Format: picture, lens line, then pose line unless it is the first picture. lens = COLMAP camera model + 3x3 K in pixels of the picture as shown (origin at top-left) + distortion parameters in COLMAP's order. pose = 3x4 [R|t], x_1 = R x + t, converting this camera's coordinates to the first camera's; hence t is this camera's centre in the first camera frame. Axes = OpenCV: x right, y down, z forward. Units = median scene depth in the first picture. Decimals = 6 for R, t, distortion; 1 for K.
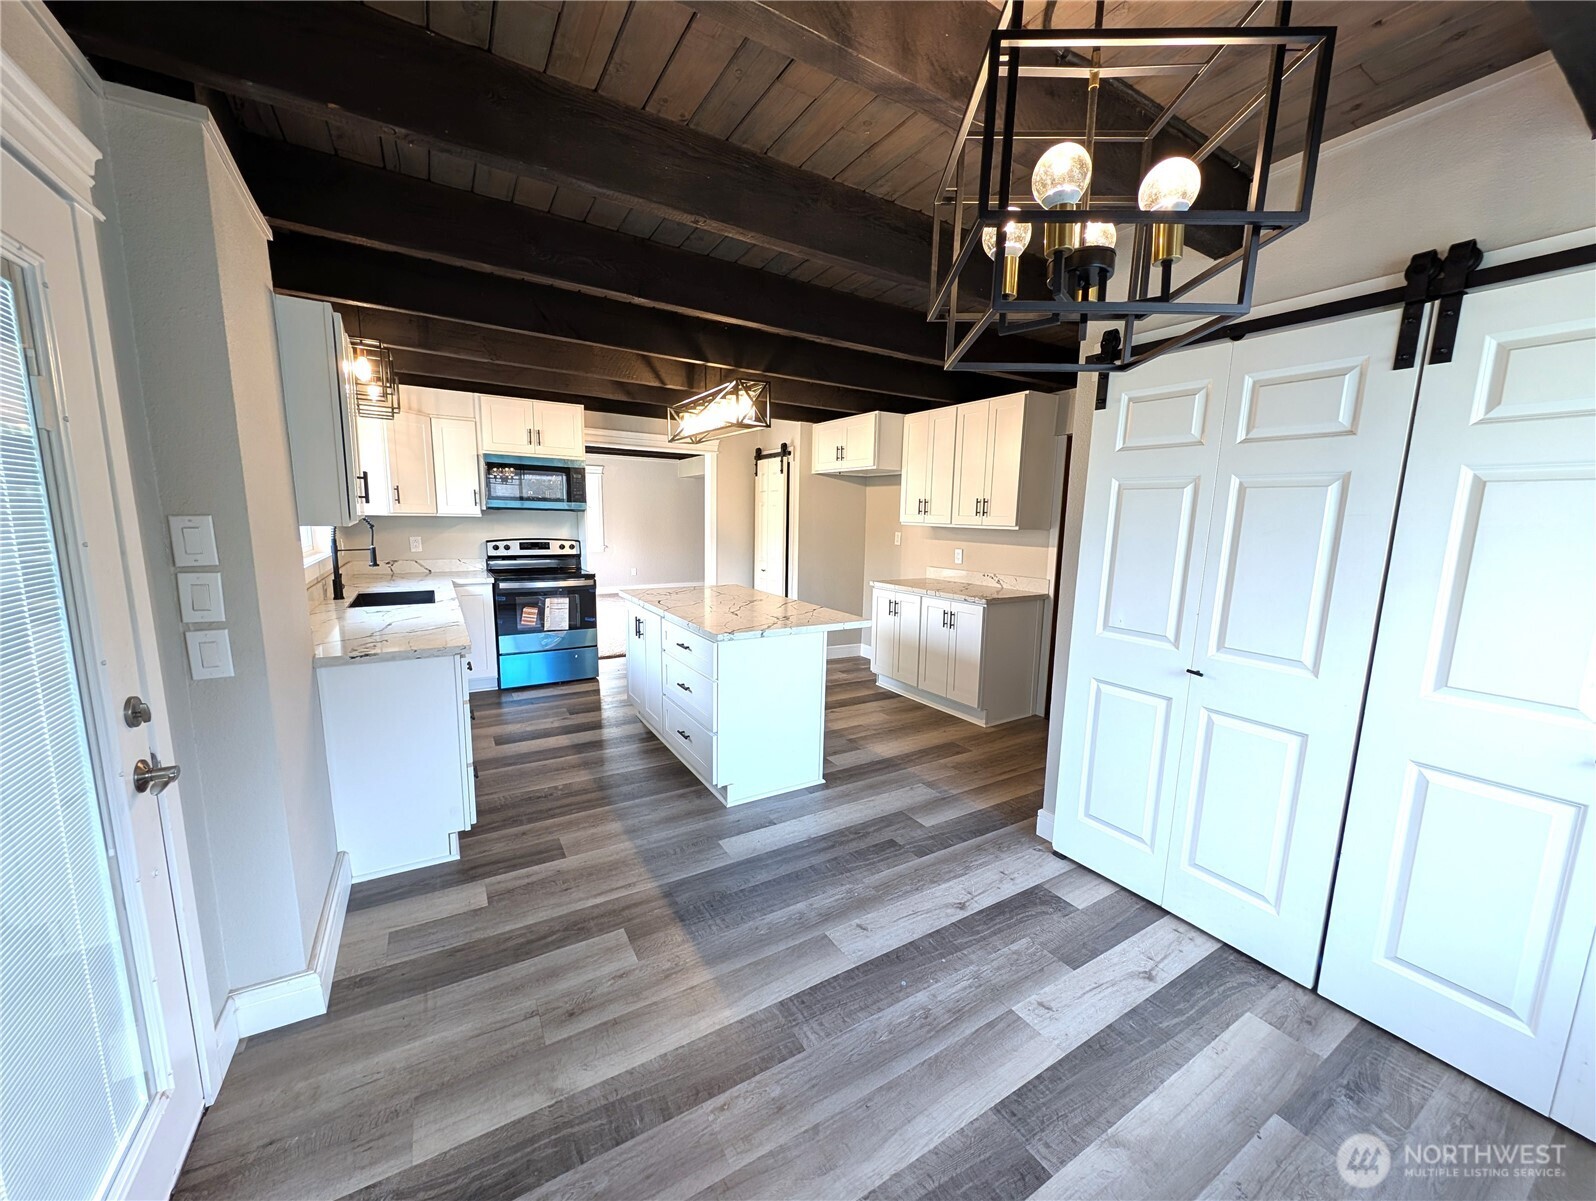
lens RADIAL K [[601.2, 0, 795.3], [0, 601.2, 607.1], [0, 0, 1]] dist [0.006255, -0.002603]
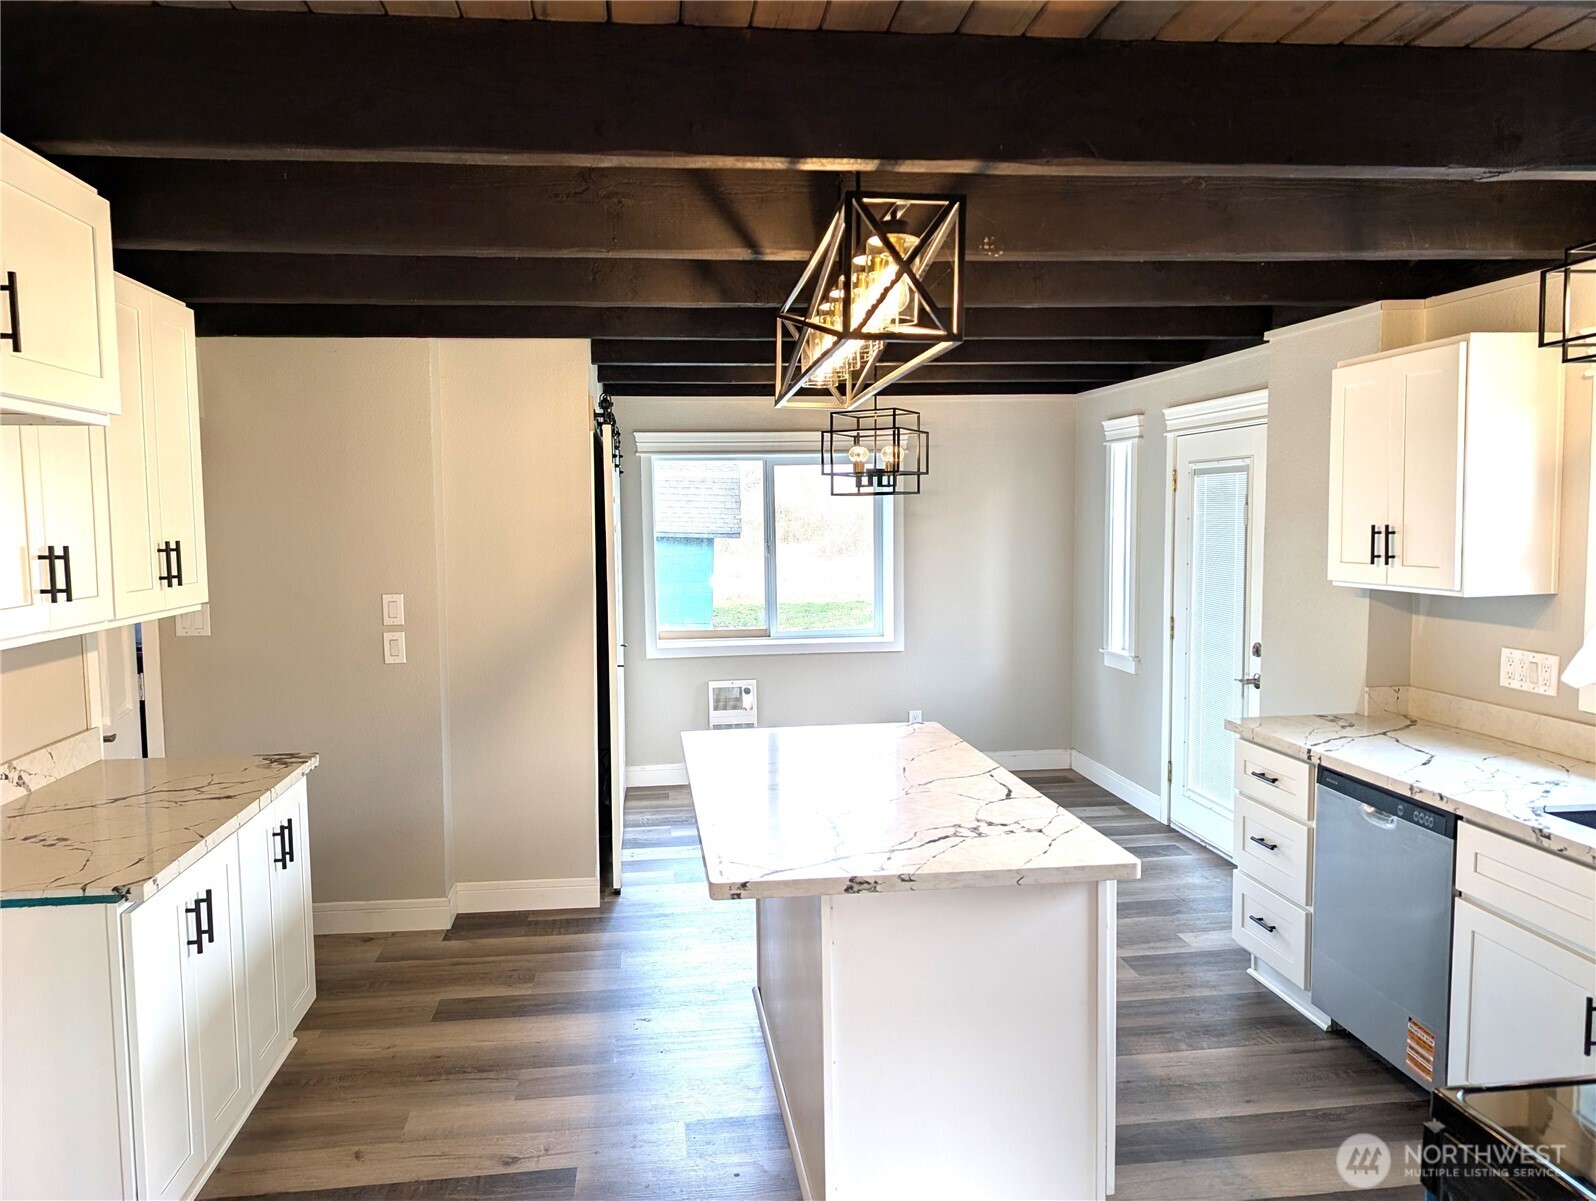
lens RADIAL K [[1150.8, 0, 773.7], [0, 1150.8, 606.9], [0, 0, 1]] dist [0.004643, 0.007221]
pose [[-0.911257, -0.040197, 0.409871, -0.355235], [0.059426, 0.971976, 0.227446, -0.294299], [-0.407527, 0.231618, -0.883331, 1.546834]]
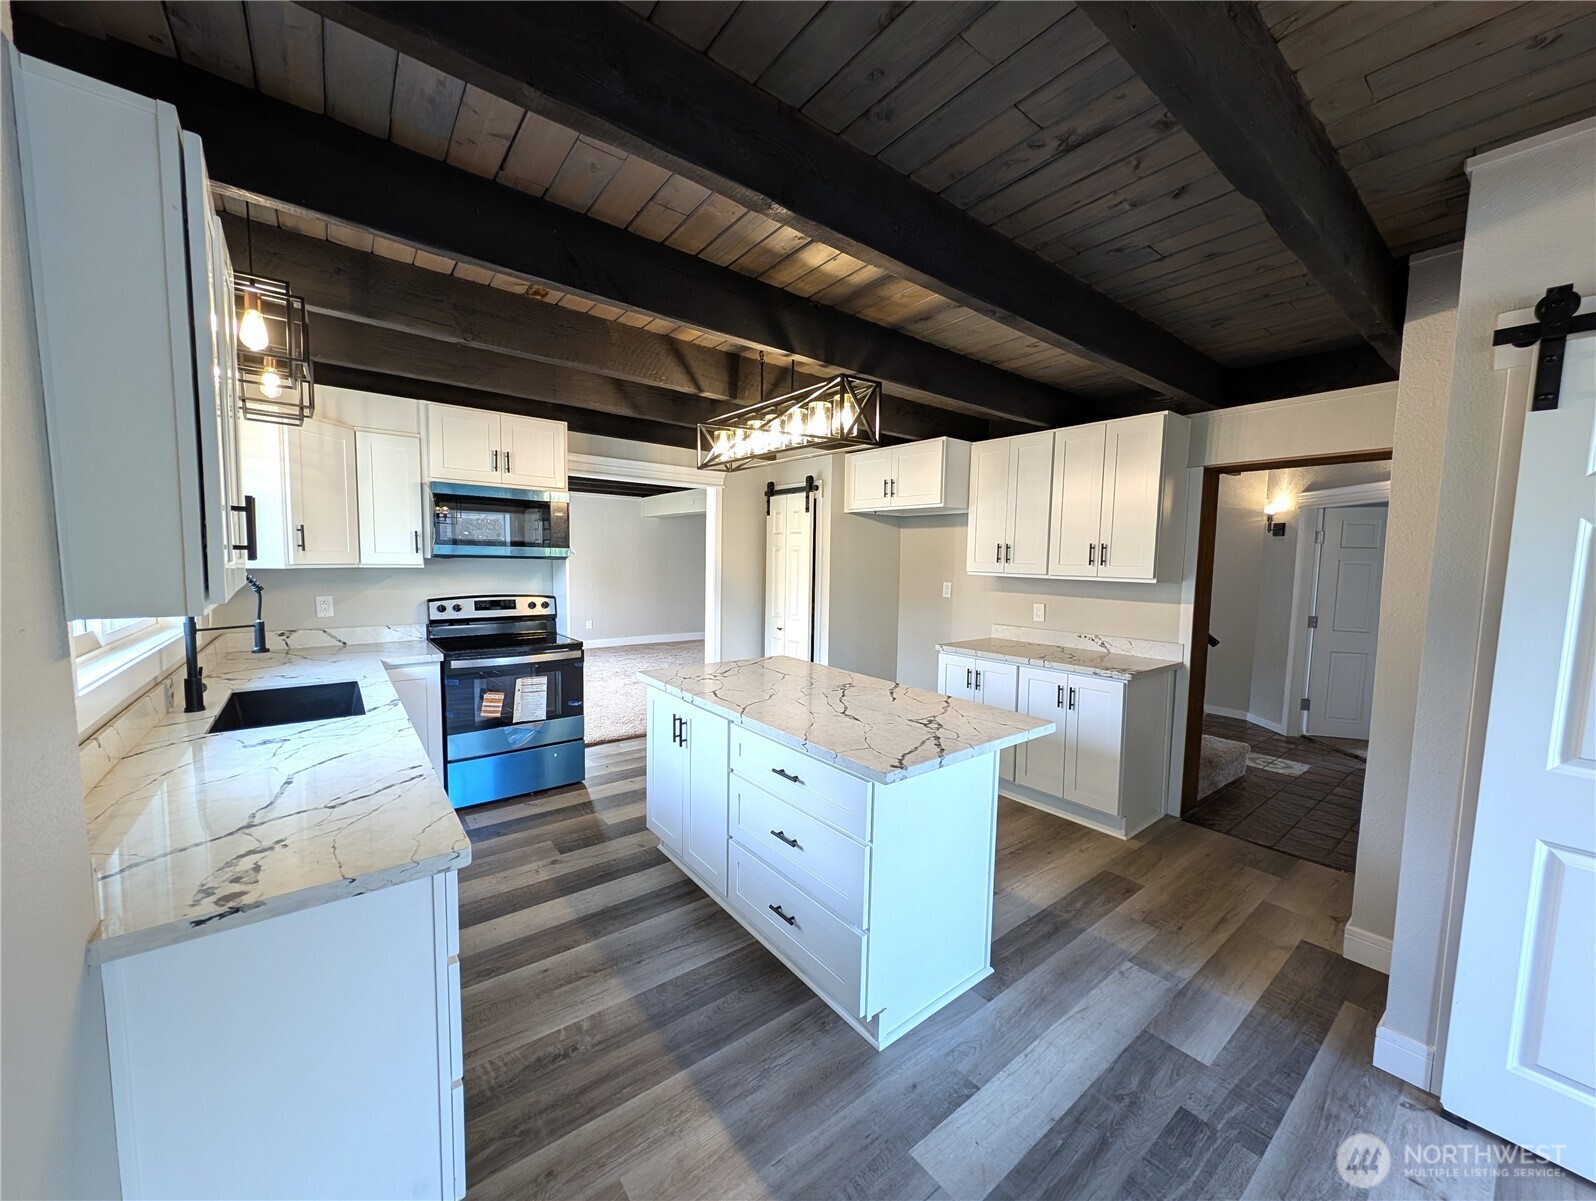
lens RADIAL K [[601.2, 0, 791.5], [0, 601.2, 604.6], [0, 0, 1]] dist [0.006255, -0.002603]
pose [[0.993303, -0.011089, 0.115005, -0.190773], [0.019233, 0.997365, -0.069950, -0.053582], [-0.113926, 0.071694, 0.990899, 0.268924]]
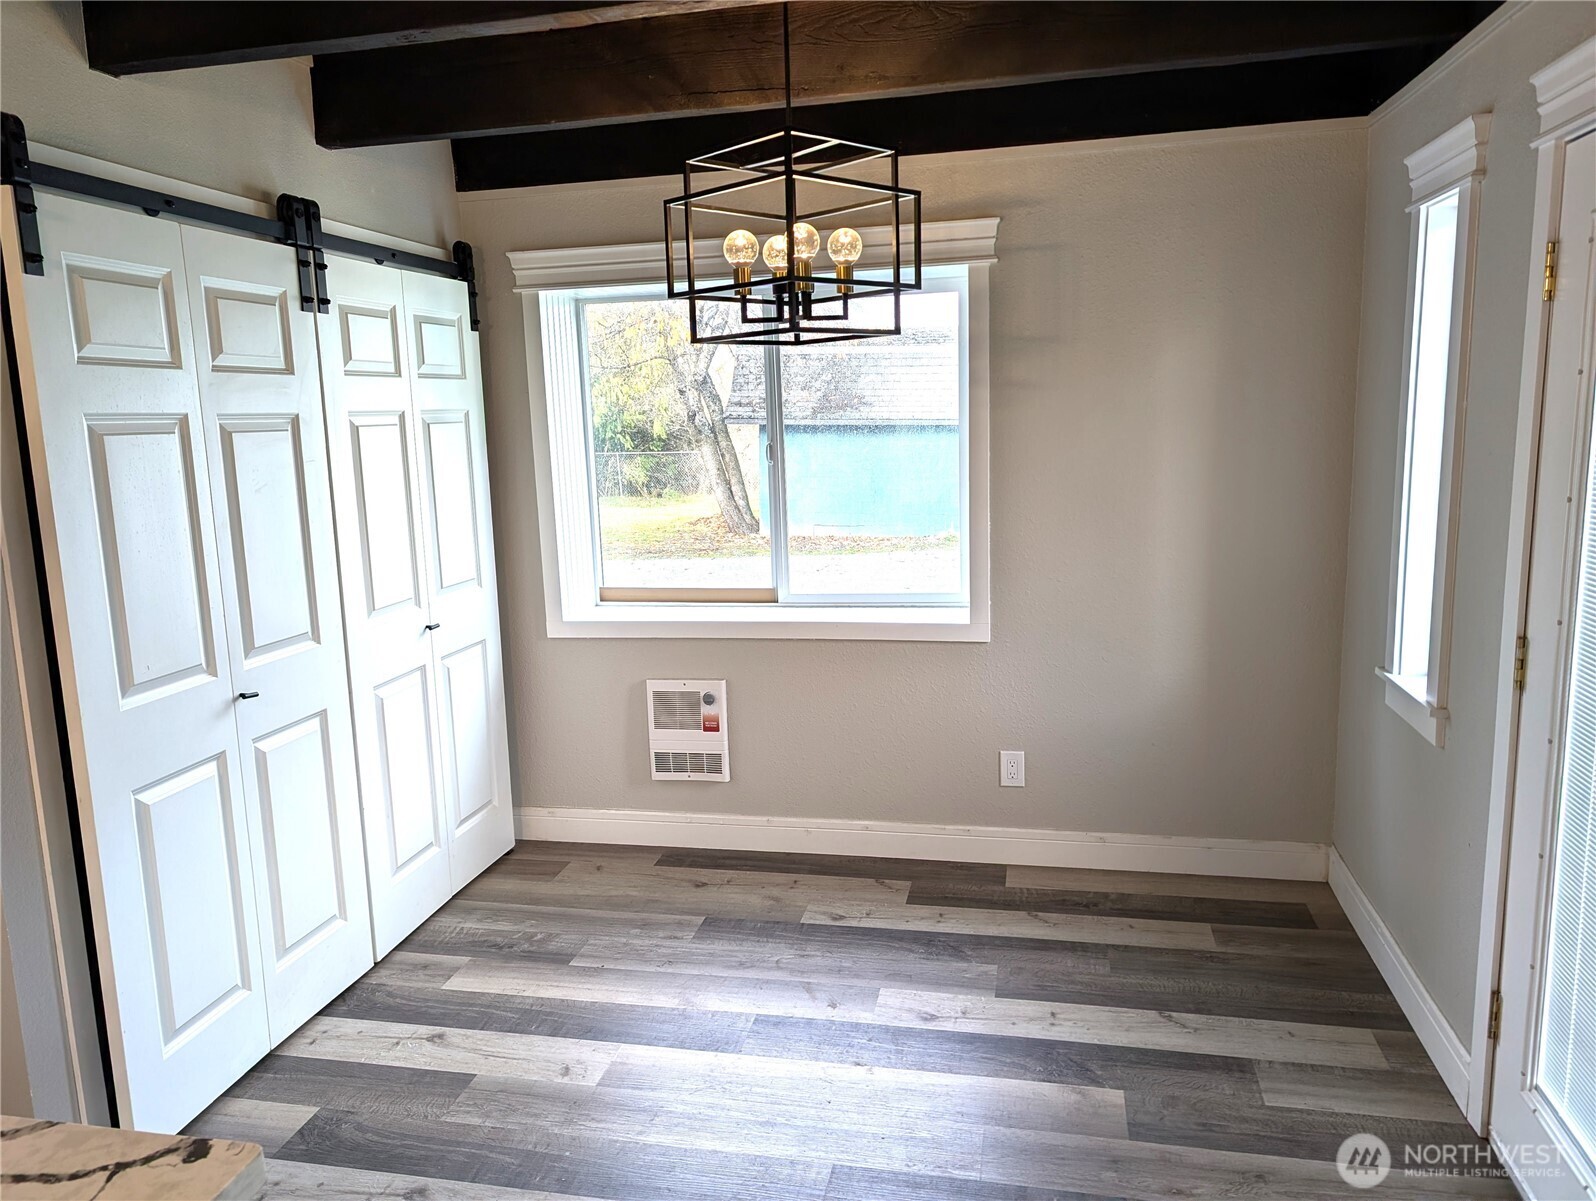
lens RADIAL K [[1150.8, 0, 790.0], [0, 1150.8, 599.0], [0, 0, 1]] dist [0.004643, 0.007221]
pose [[-0.730083, -0.108119, 0.674751, -0.335478], [0.121768, 0.951019, 0.284140, -0.147392], [-0.672422, 0.289609, -0.681158, 0.717303]]
